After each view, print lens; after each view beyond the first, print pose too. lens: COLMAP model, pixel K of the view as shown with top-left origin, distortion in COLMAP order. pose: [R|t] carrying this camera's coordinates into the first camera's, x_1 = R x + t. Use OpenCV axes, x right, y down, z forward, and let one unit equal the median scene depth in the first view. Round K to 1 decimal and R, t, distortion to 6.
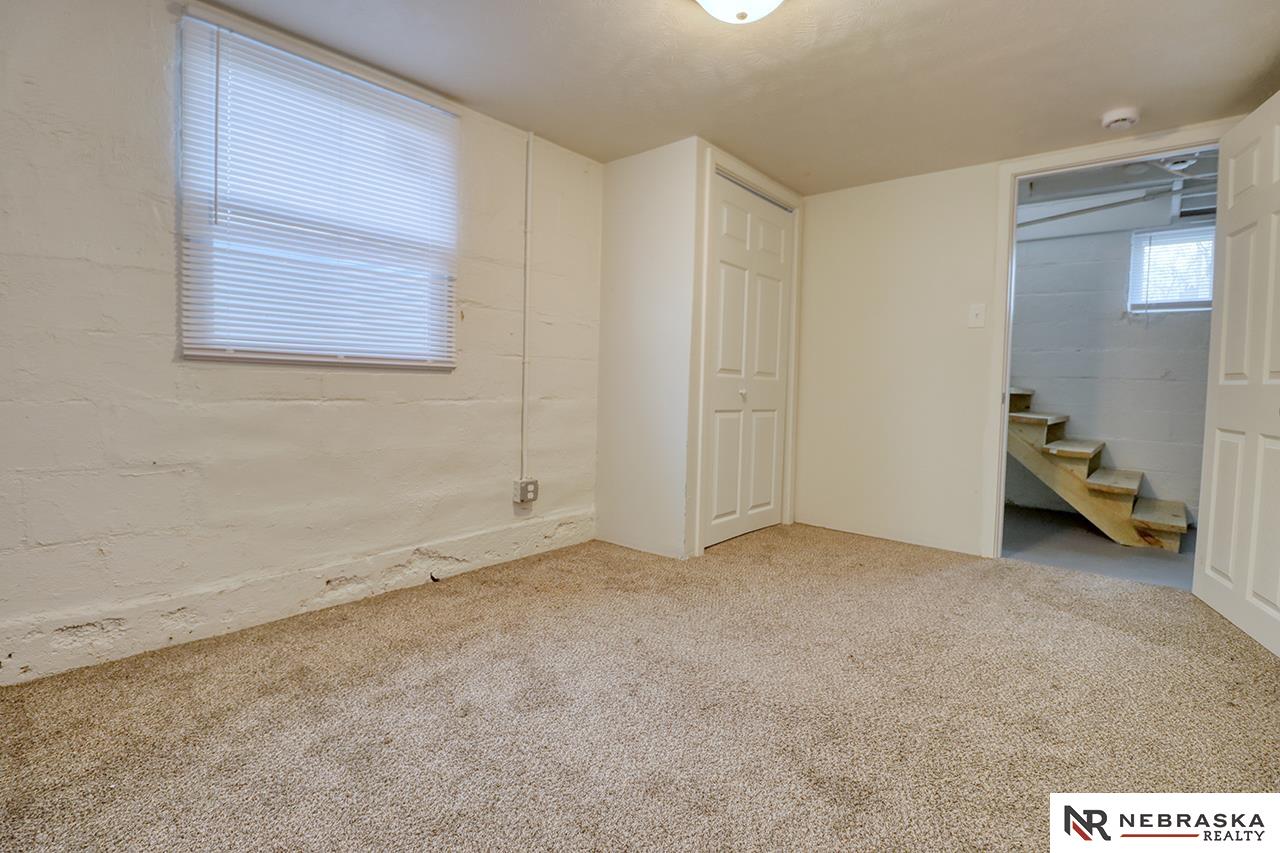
lens RADIAL K [[591.7, 0, 642.3], [0, 591.7, 411.5], [0, 0, 1]] dist [0.002236, -0.015431]
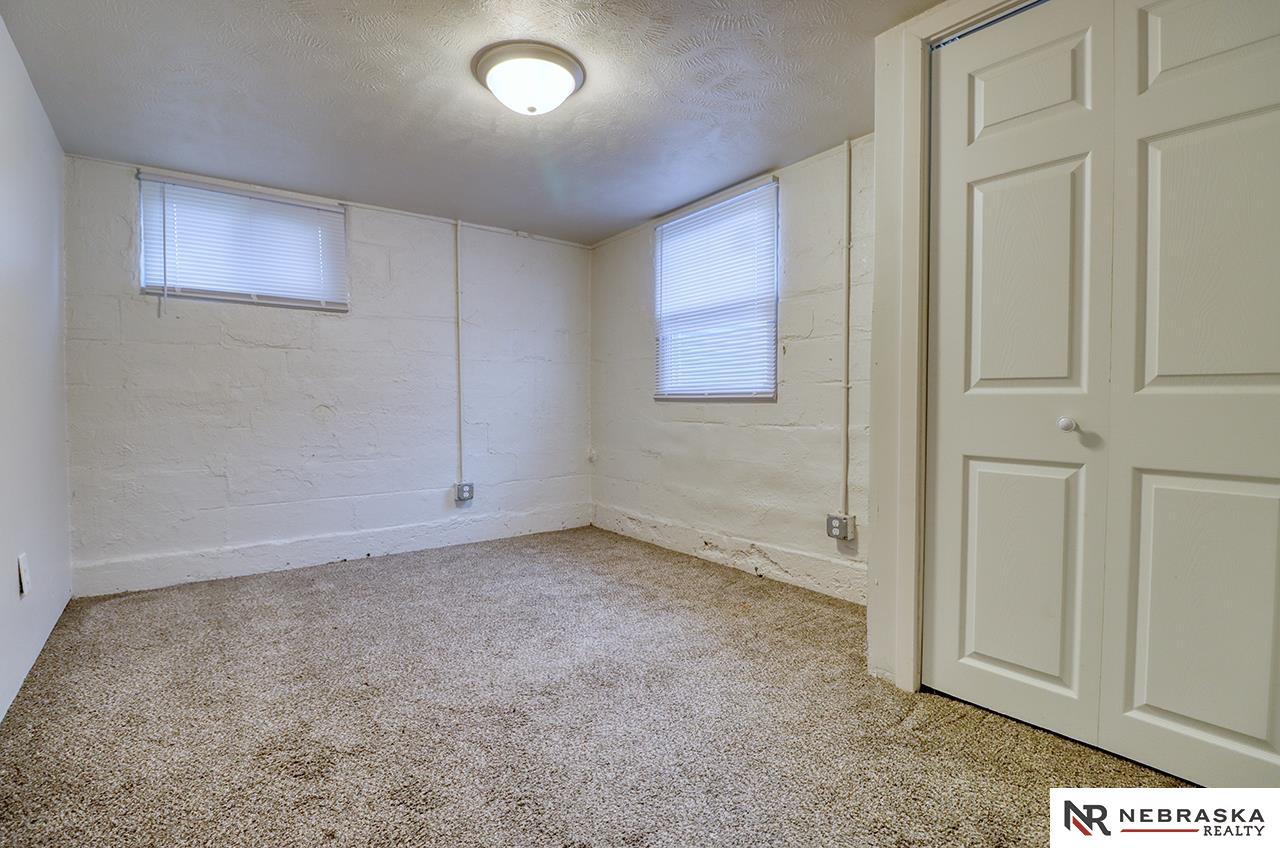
lens RADIAL K [[591.7, 0, 642.3], [0, 591.7, 409.0], [0, 0, 1]] dist [0.002236, -0.015431]
pose [[-0.186213, -0.014249, -0.982406, 0.890252], [-0.048326, 0.998817, -0.005327, -0.033930], [0.981320, 0.046484, -0.186681, 0.993531]]
